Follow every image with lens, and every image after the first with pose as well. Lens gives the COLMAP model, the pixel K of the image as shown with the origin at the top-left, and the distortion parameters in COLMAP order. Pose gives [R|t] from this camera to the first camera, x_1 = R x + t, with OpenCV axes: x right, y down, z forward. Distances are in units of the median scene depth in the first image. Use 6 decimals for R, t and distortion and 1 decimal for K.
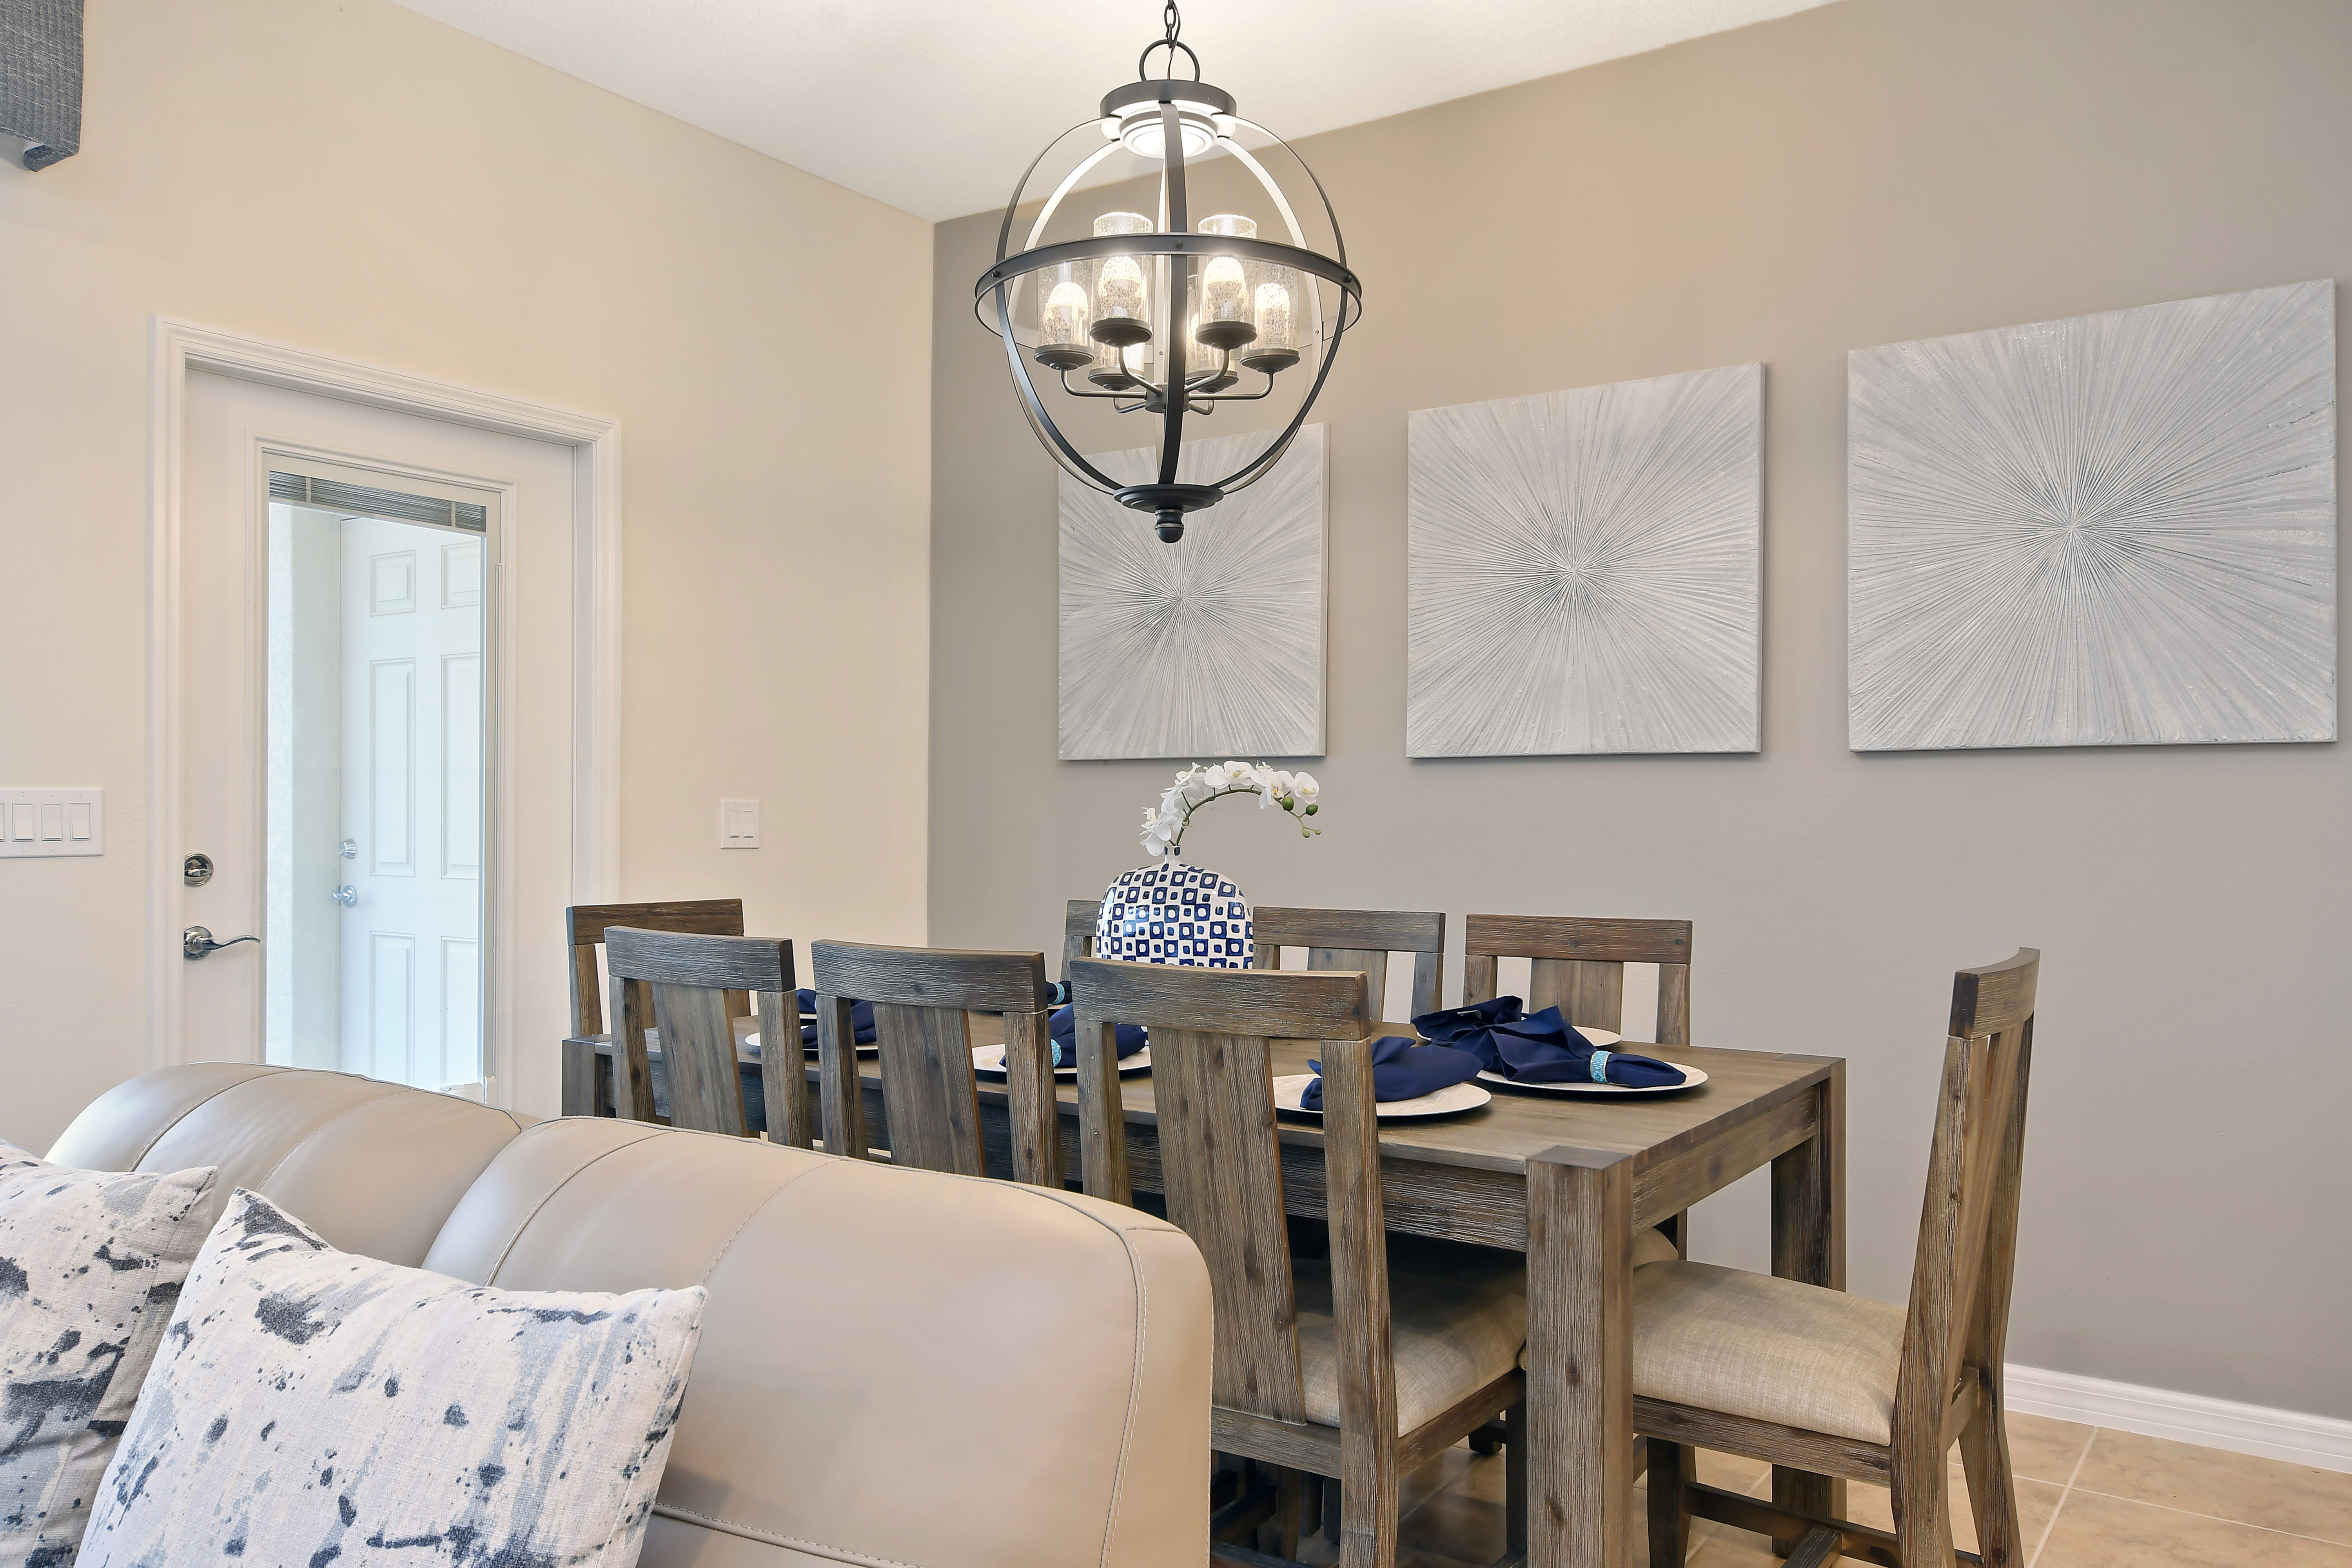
lens RADIAL K [[1774.0, 0, 1176.1], [0, 1774.0, 801.6], [0, 0, 1]] dist [0.002218, 0.001108]
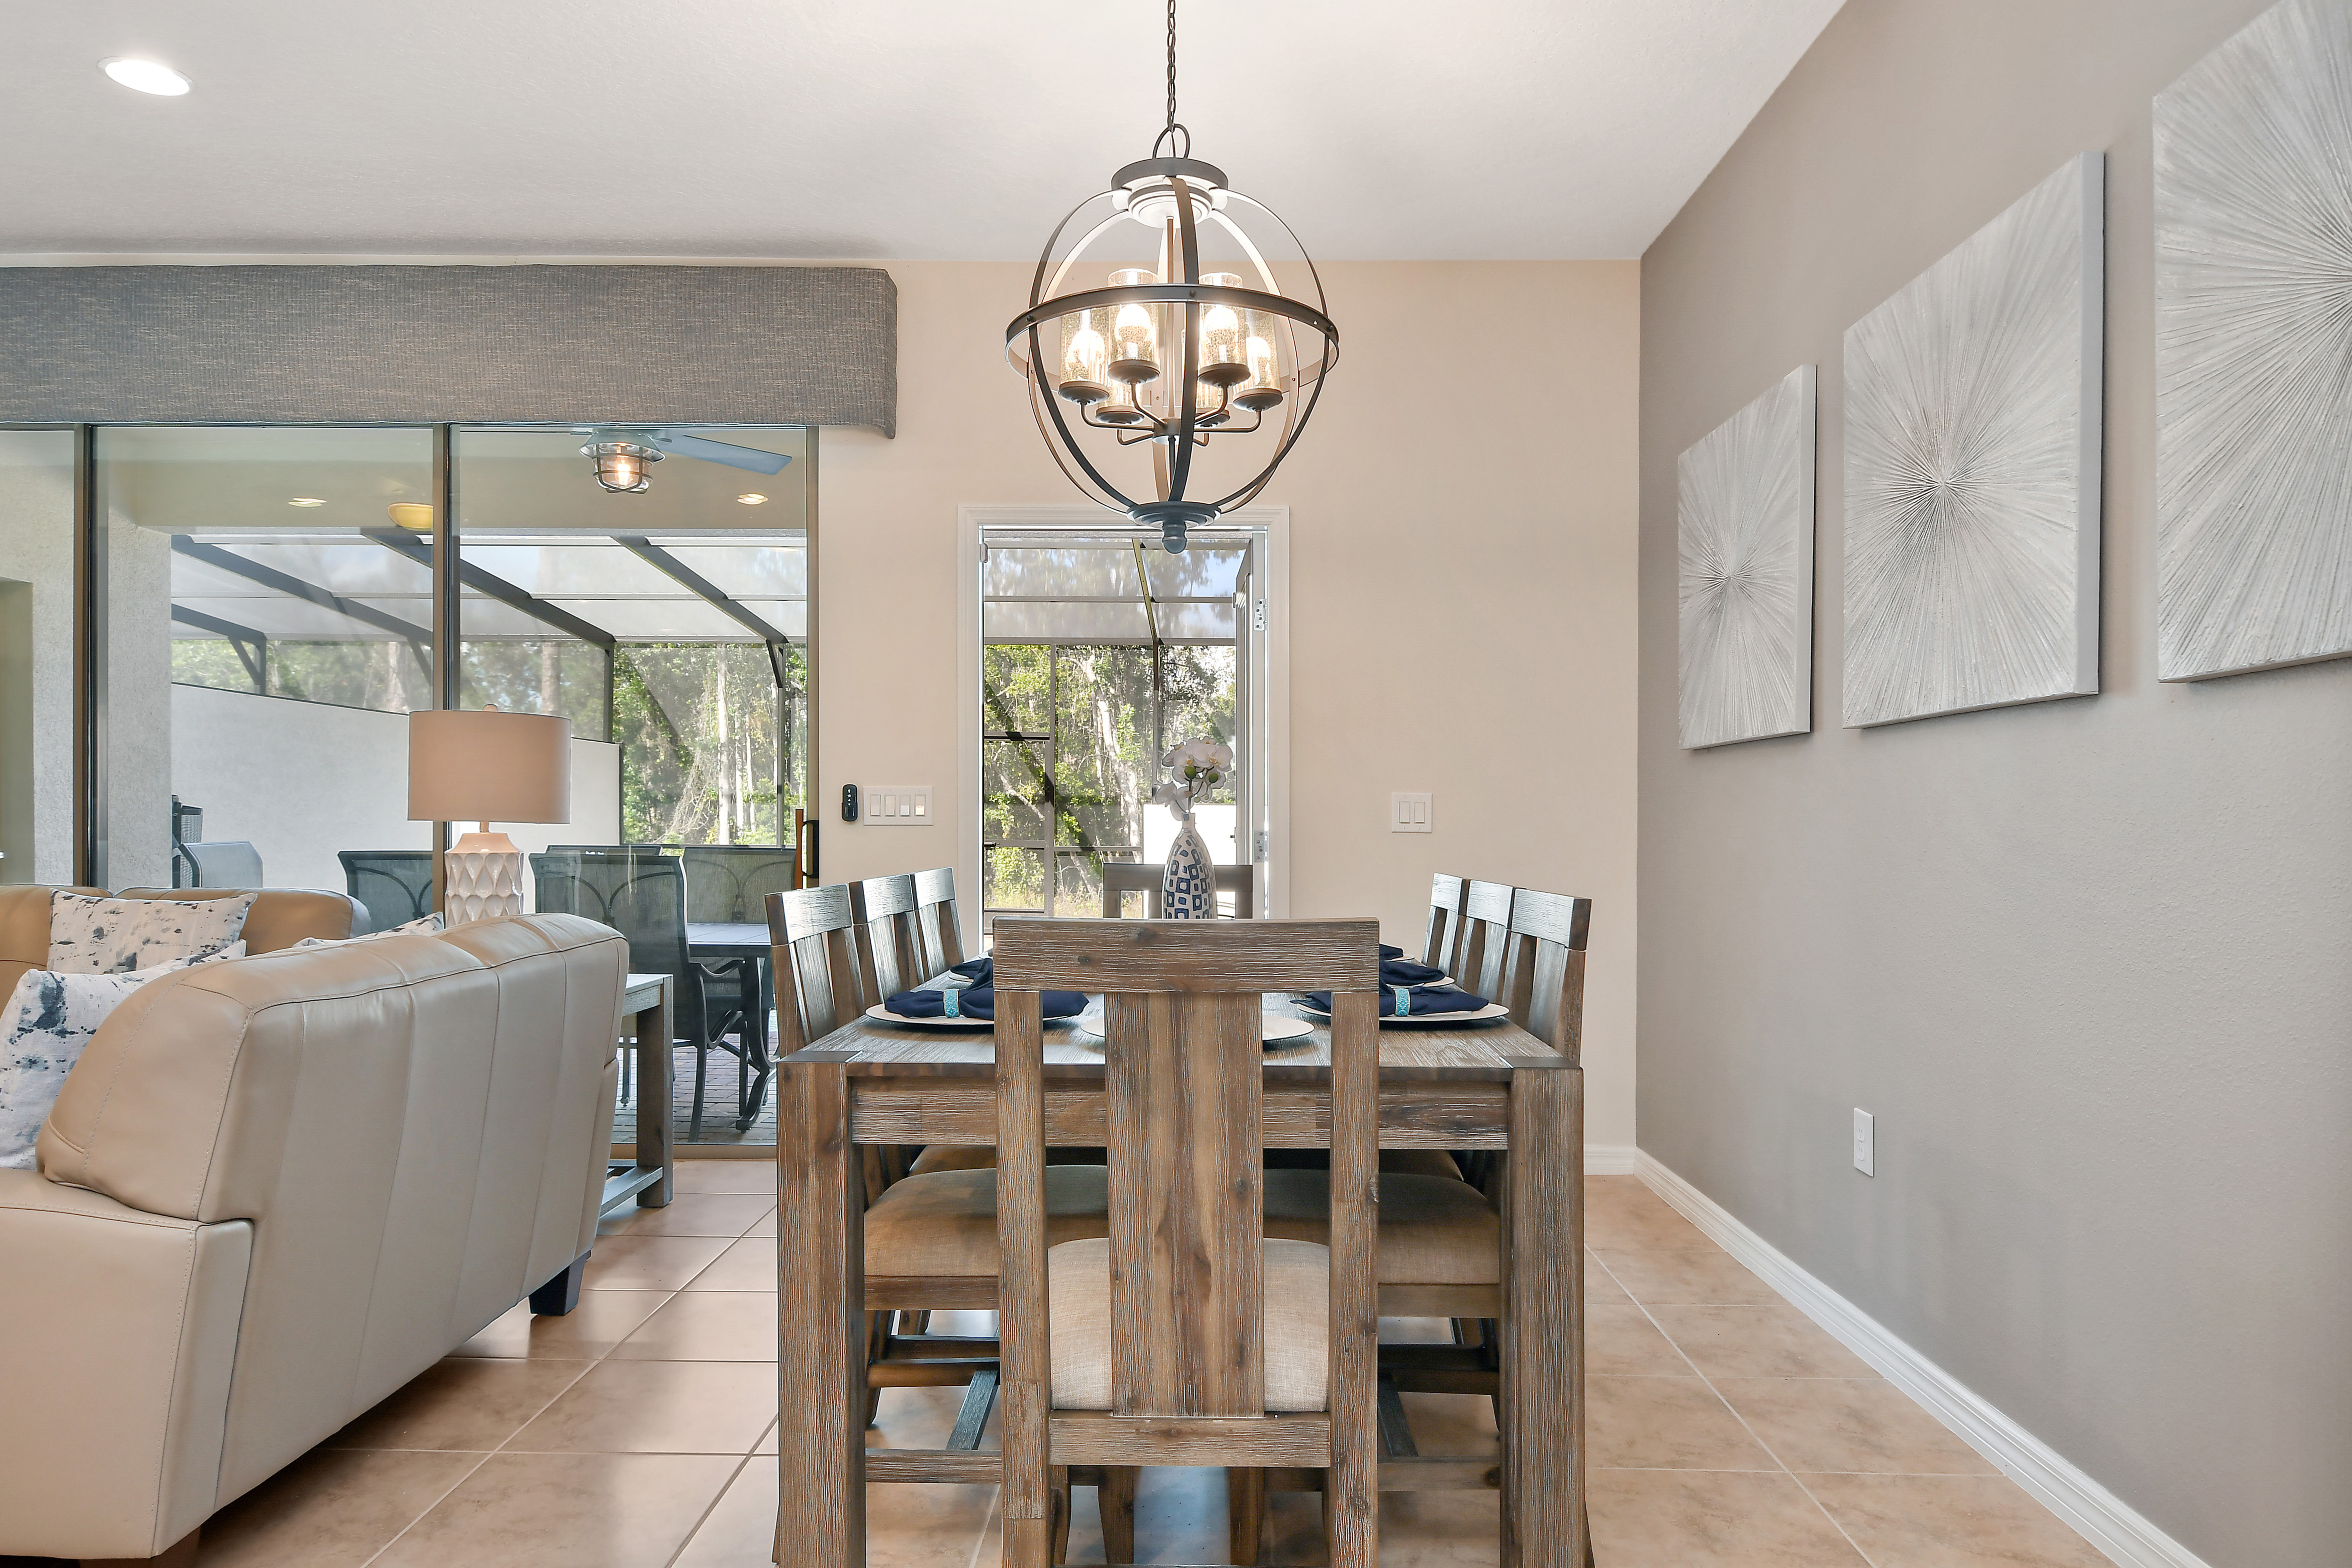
lens RADIAL K [[1486.0, 0, 1178.9], [0, 1486.0, 817.6], [0, 0, 1]] dist [-0.004824, -0.002114]
pose [[0.551796, -0.000691, -0.833979, 0.668167], [0.001264, 0.999999, 0.000008, 0.023956], [0.833978, -0.001058, 0.551797, 0.382621]]
